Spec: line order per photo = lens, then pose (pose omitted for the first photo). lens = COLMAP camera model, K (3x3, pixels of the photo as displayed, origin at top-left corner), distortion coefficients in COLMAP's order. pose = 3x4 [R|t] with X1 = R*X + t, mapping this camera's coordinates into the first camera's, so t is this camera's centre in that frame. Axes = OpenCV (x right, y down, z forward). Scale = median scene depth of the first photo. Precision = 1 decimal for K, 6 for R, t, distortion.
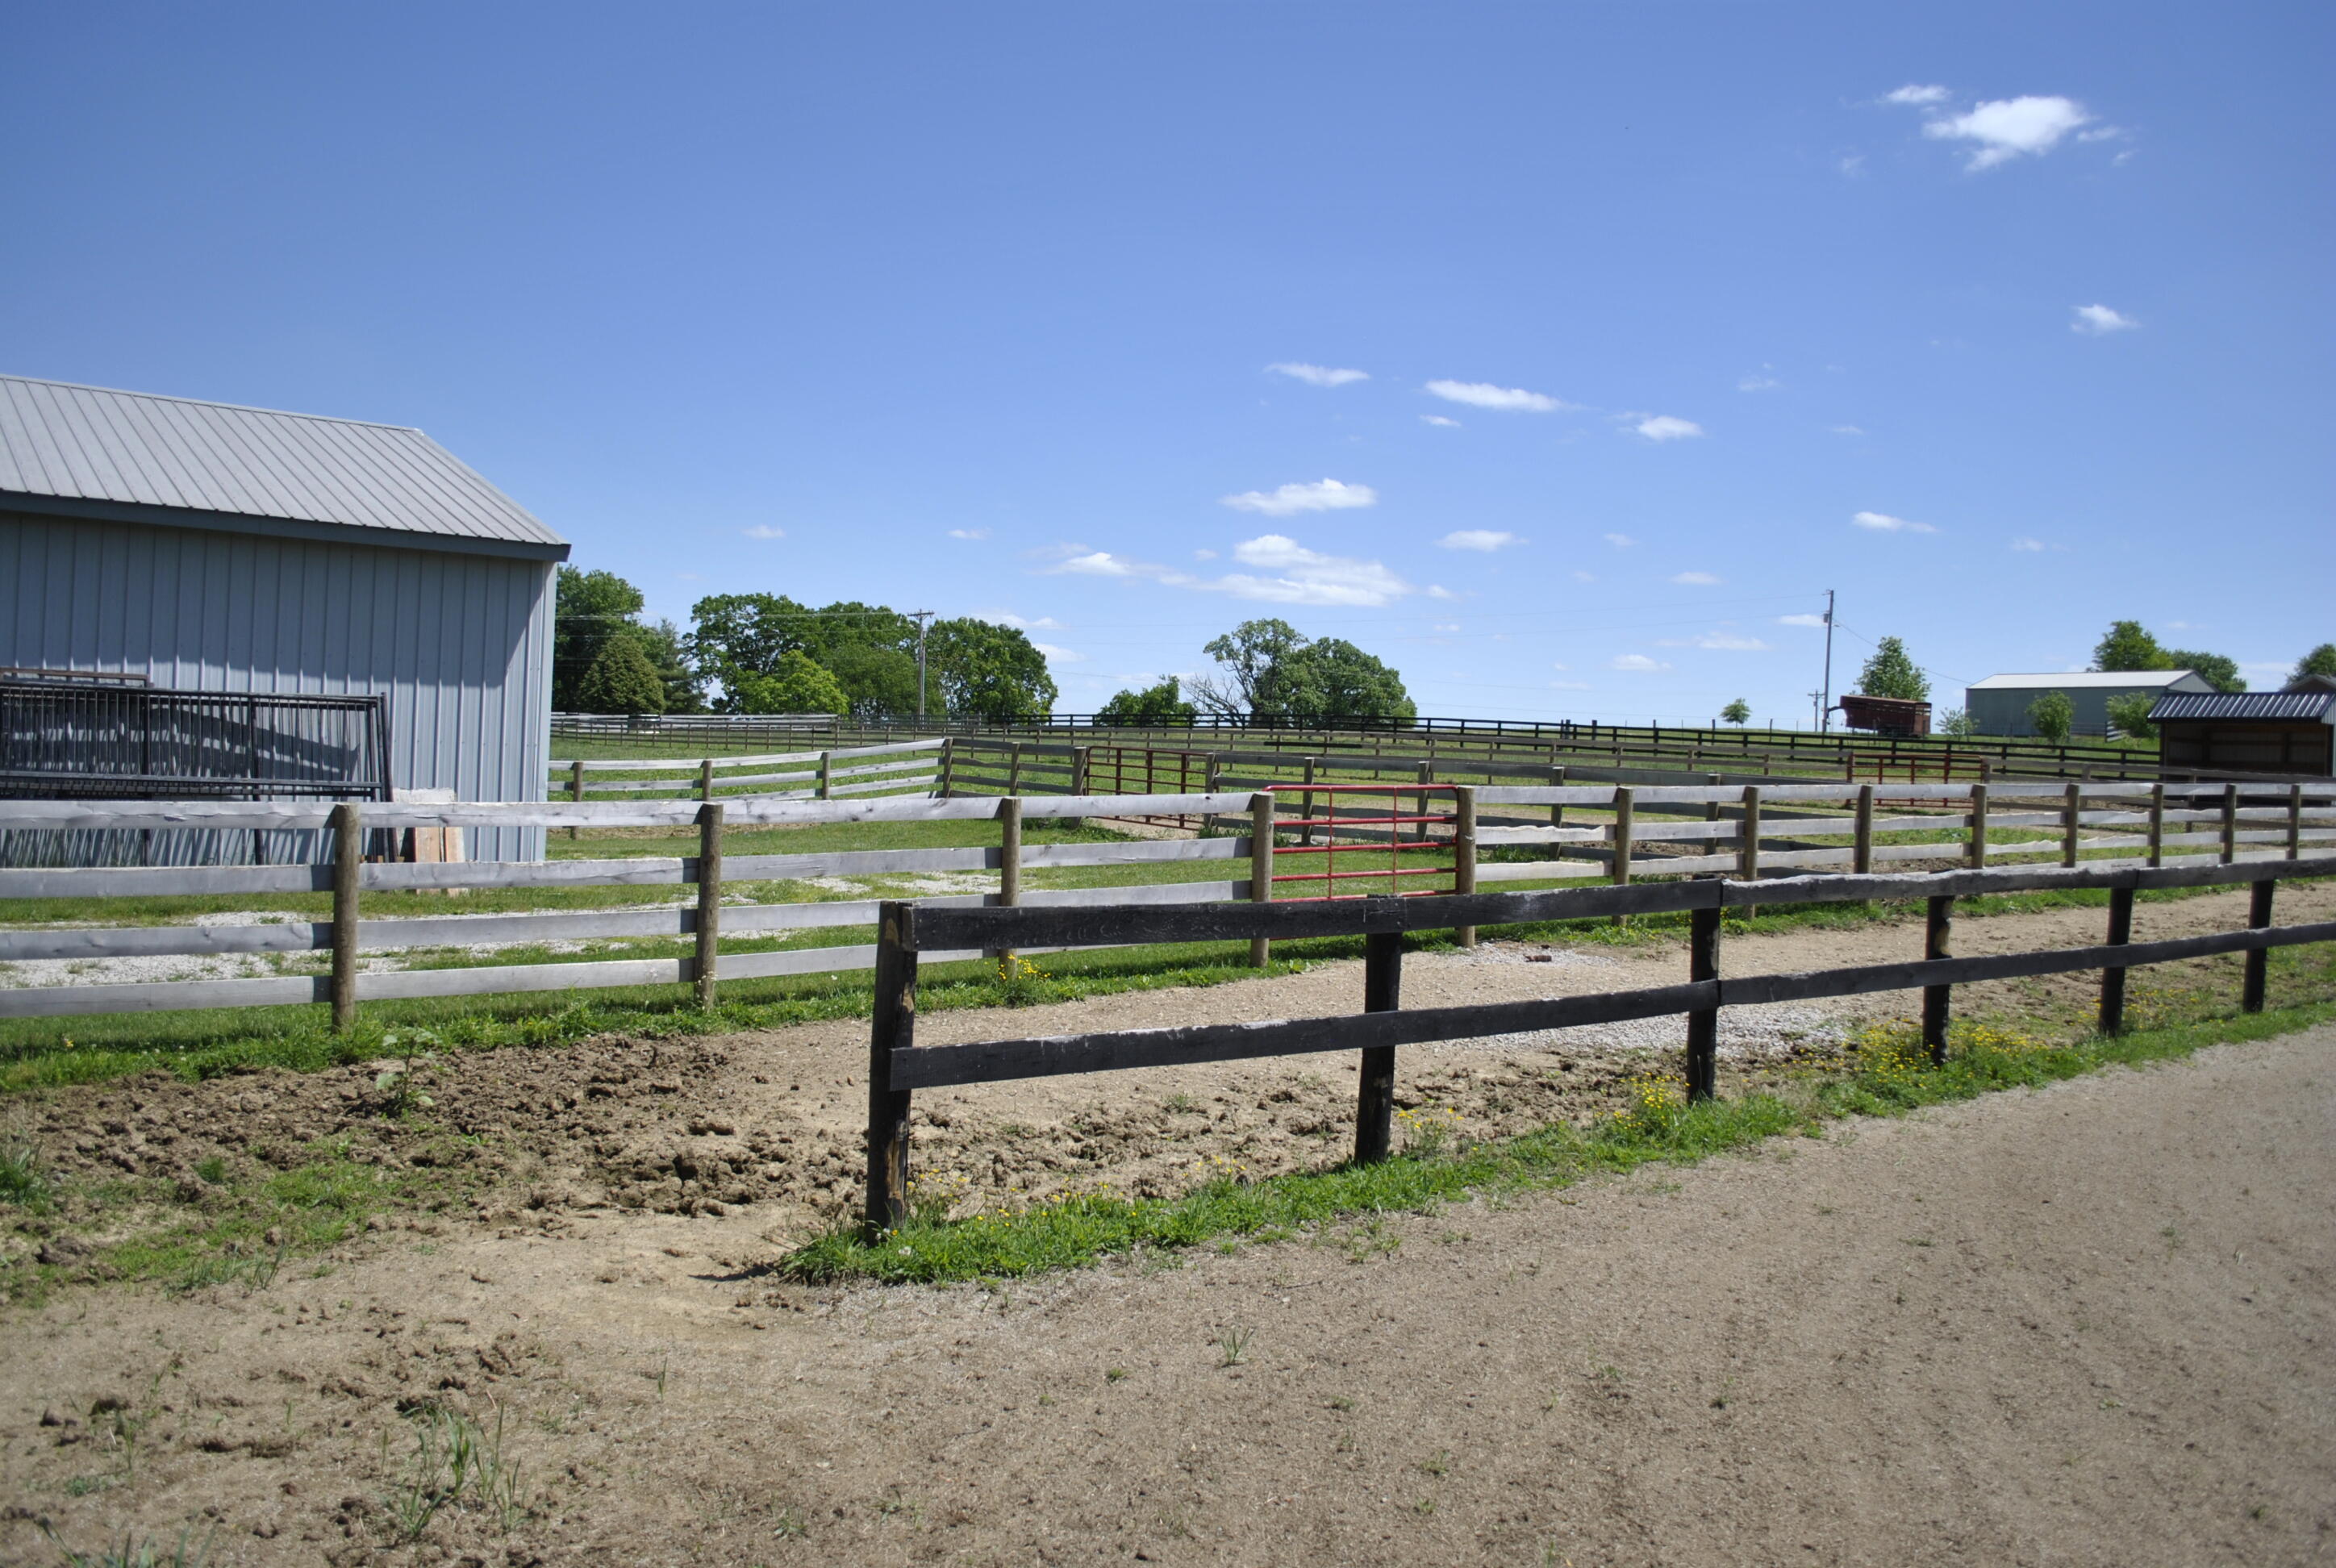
lens RADIAL K [[1850.7, 0, 1154.4], [0, 1850.7, 787.4], [0, 0, 1]] dist [-0.090488, 0.016726]
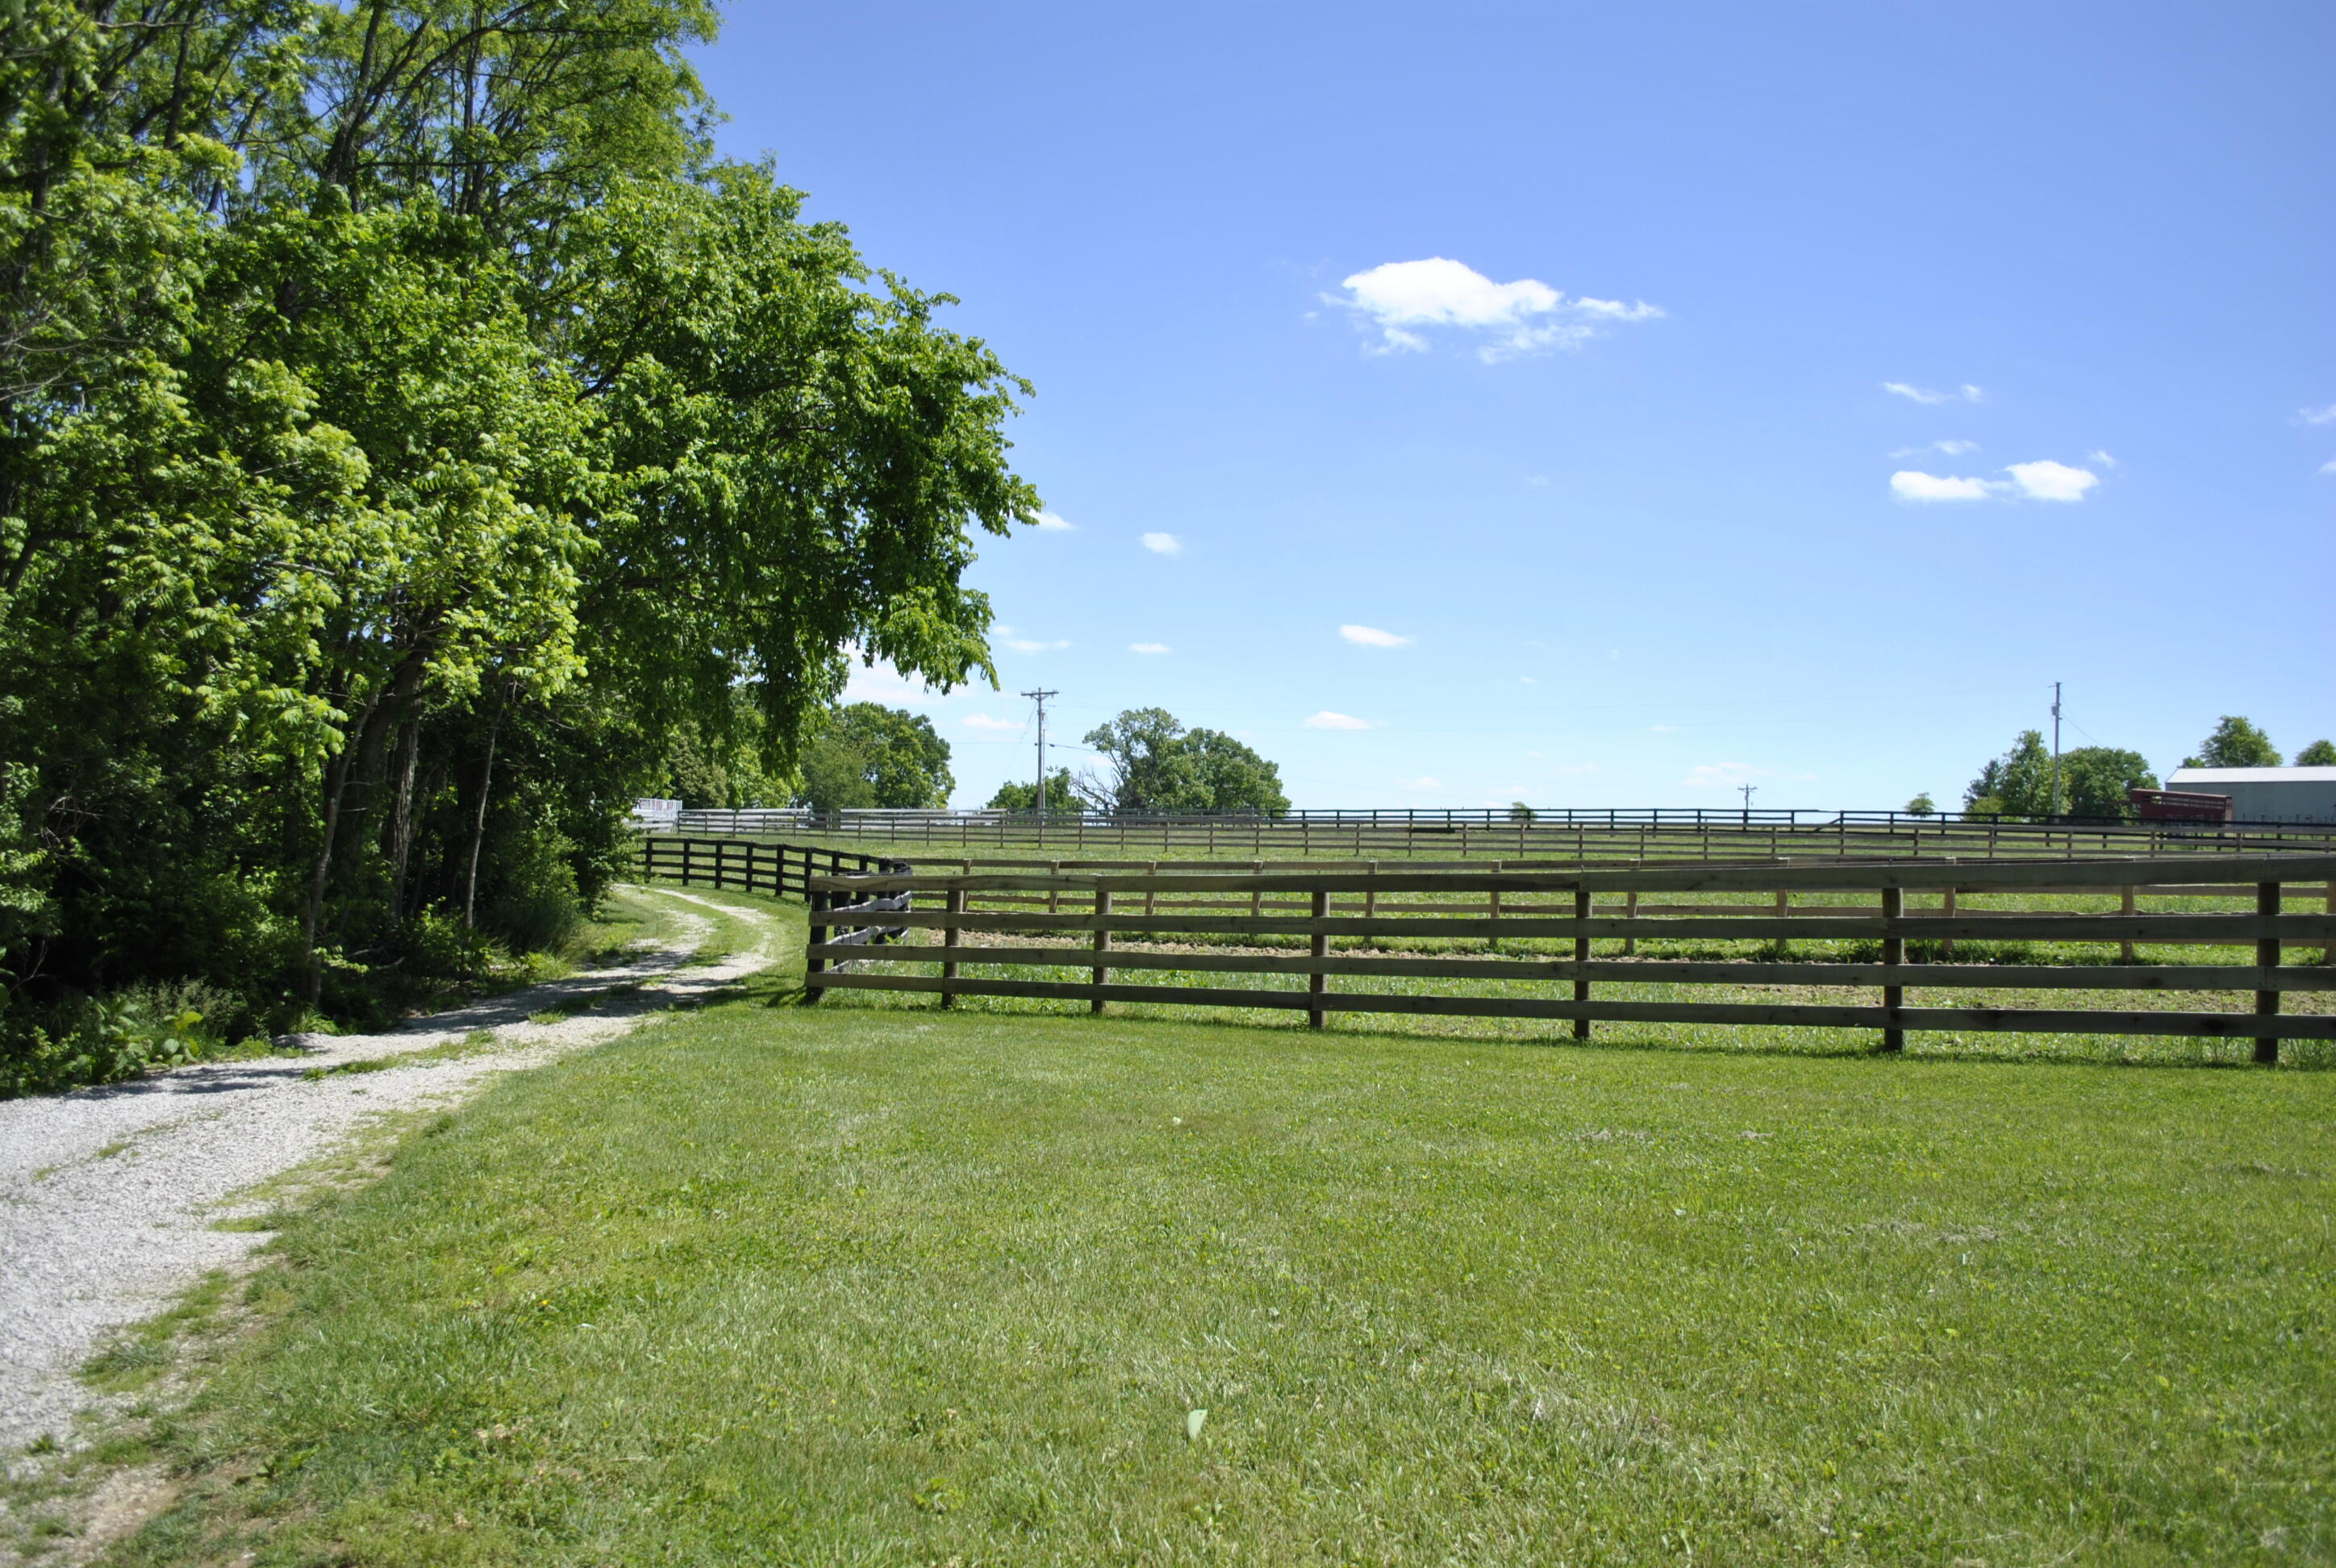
lens RADIAL K [[1850.7, 0, 1167.1], [0, 1850.7, 785.8], [0, 0, 1]] dist [-0.090488, 0.016726]
pose [[0.969888, 0.003319, 0.243531, -0.189566], [0.009224, 0.998689, -0.050348, -0.003638], [-0.243378, 0.051078, 0.968586, 0.091179]]
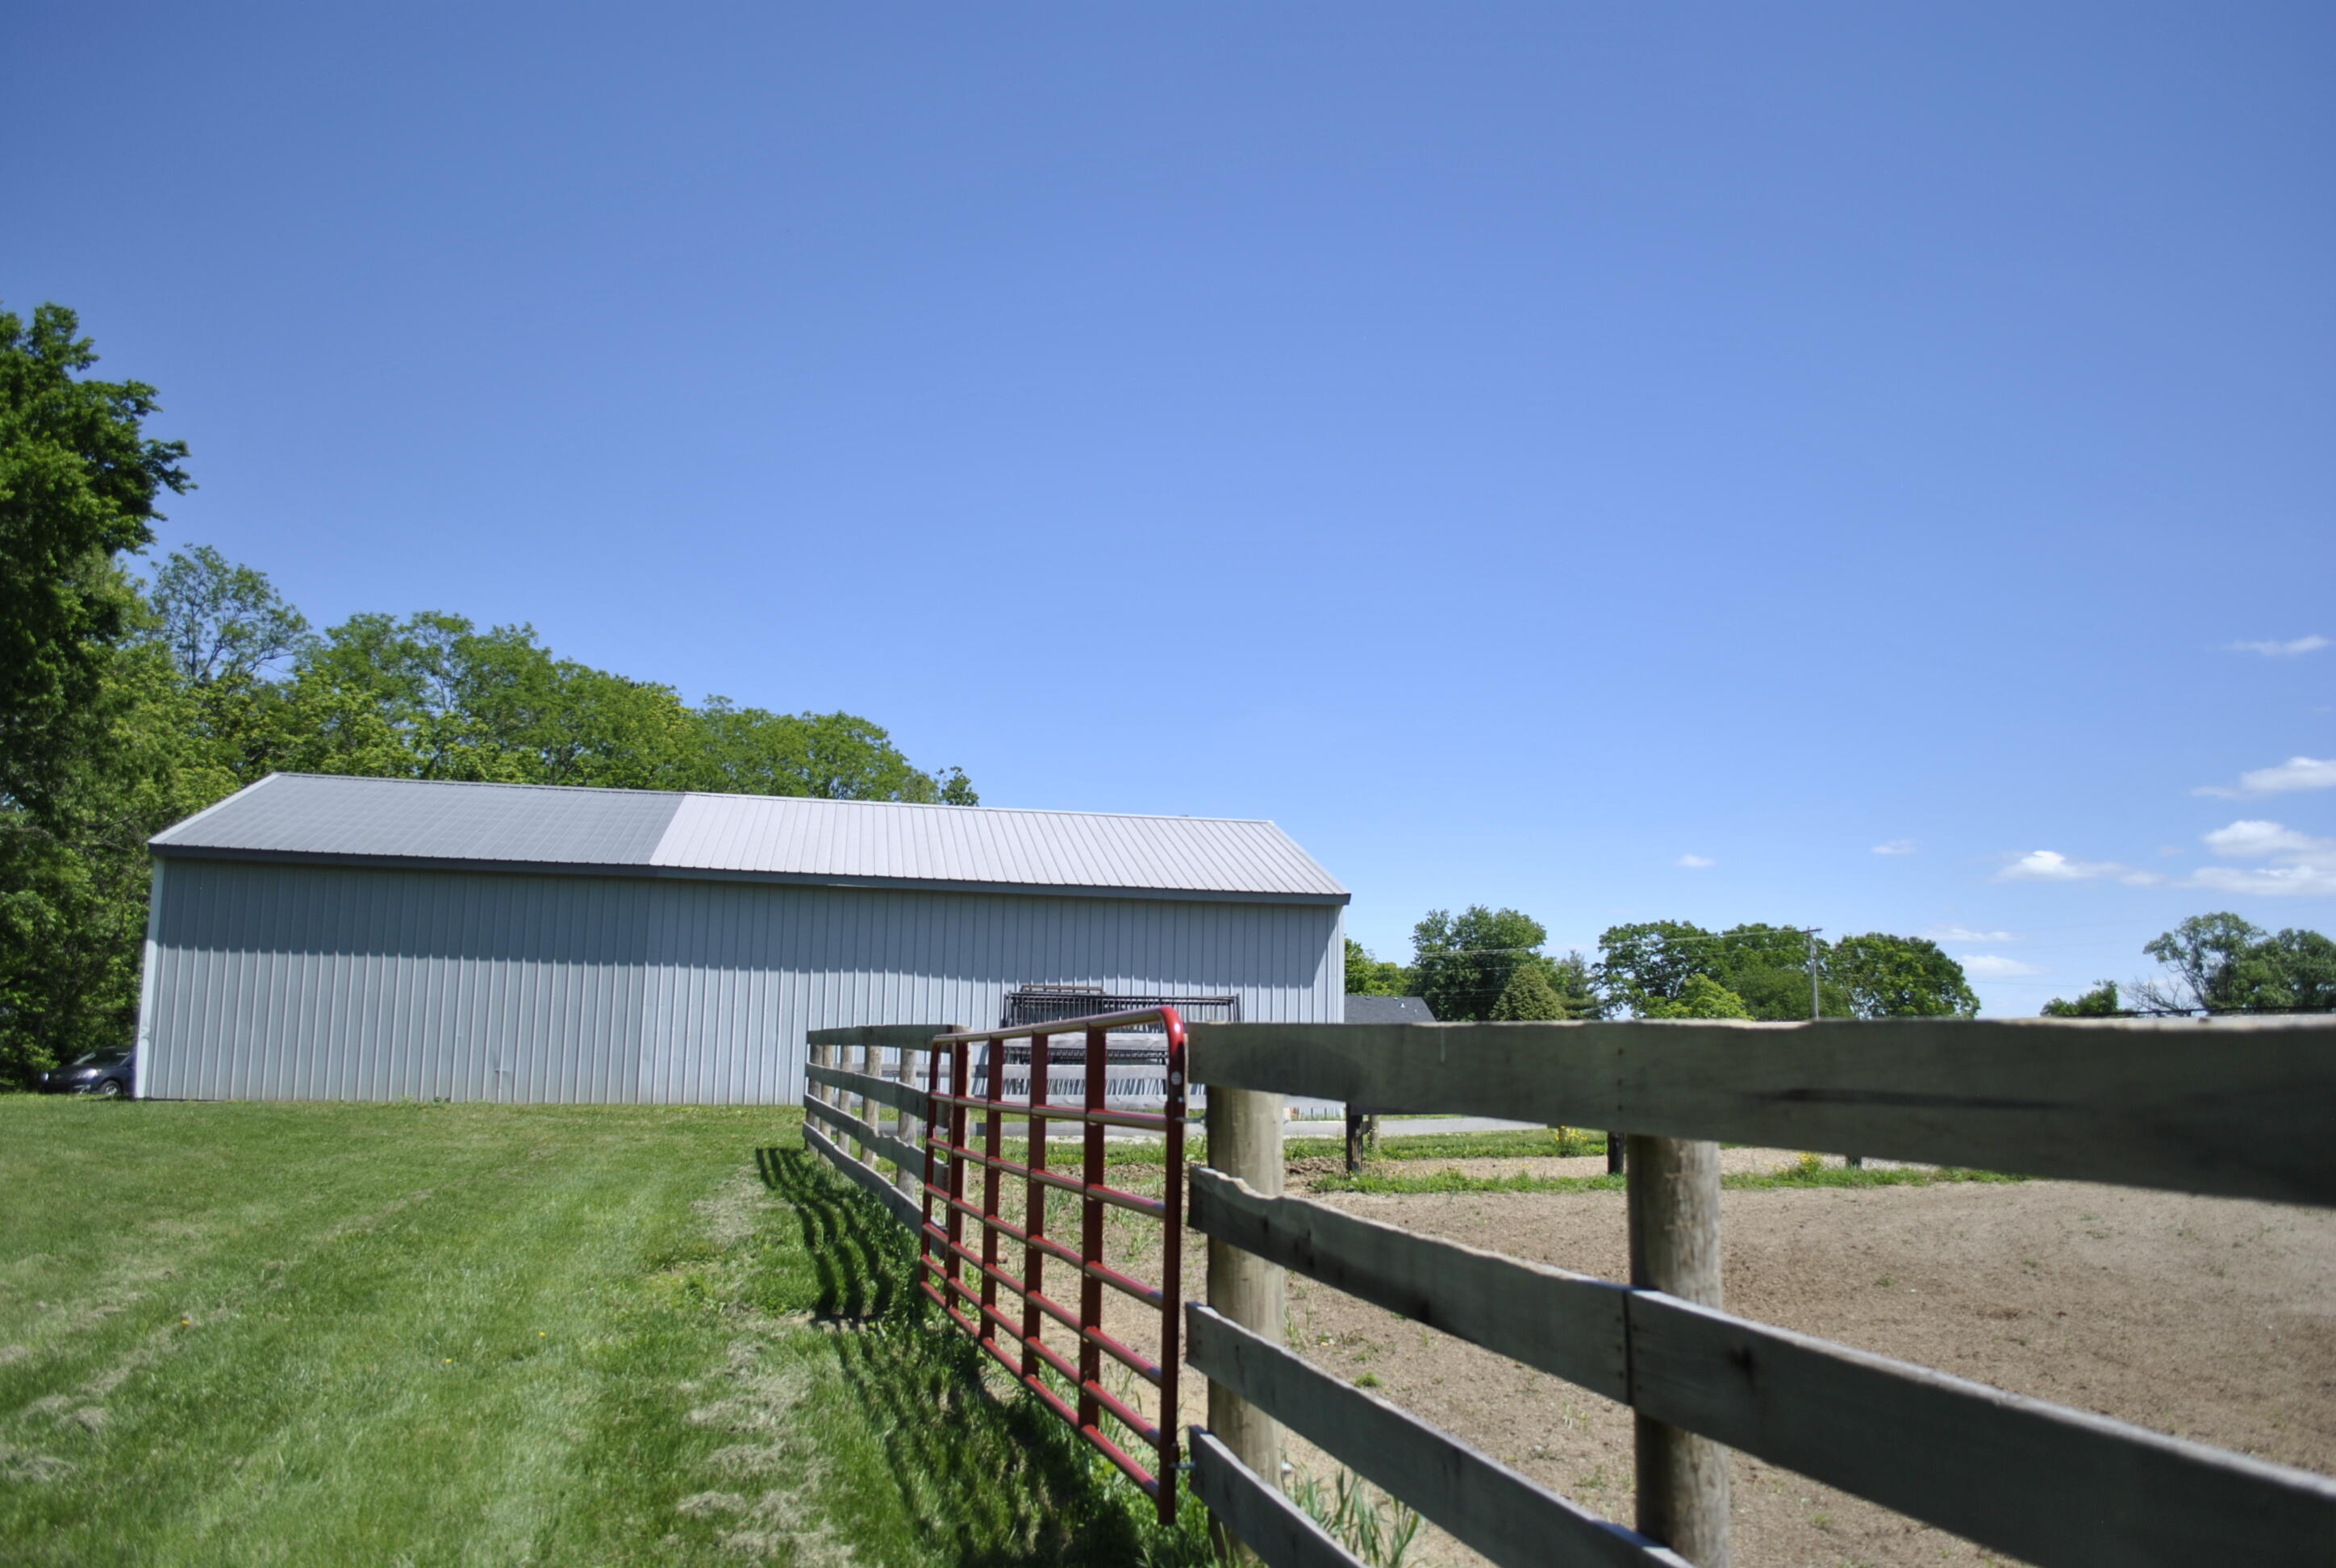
lens RADIAL K [[1850.7, 0, 1173.4], [0, 1850.7, 783.0], [0, 0, 1]] dist [-0.090488, 0.016726]
pose [[0.883459, -0.094612, -0.458855, 0.023053], [0.009914, 0.982953, -0.183588, 0.005124], [0.468403, 0.157644, 0.869337, -0.037115]]
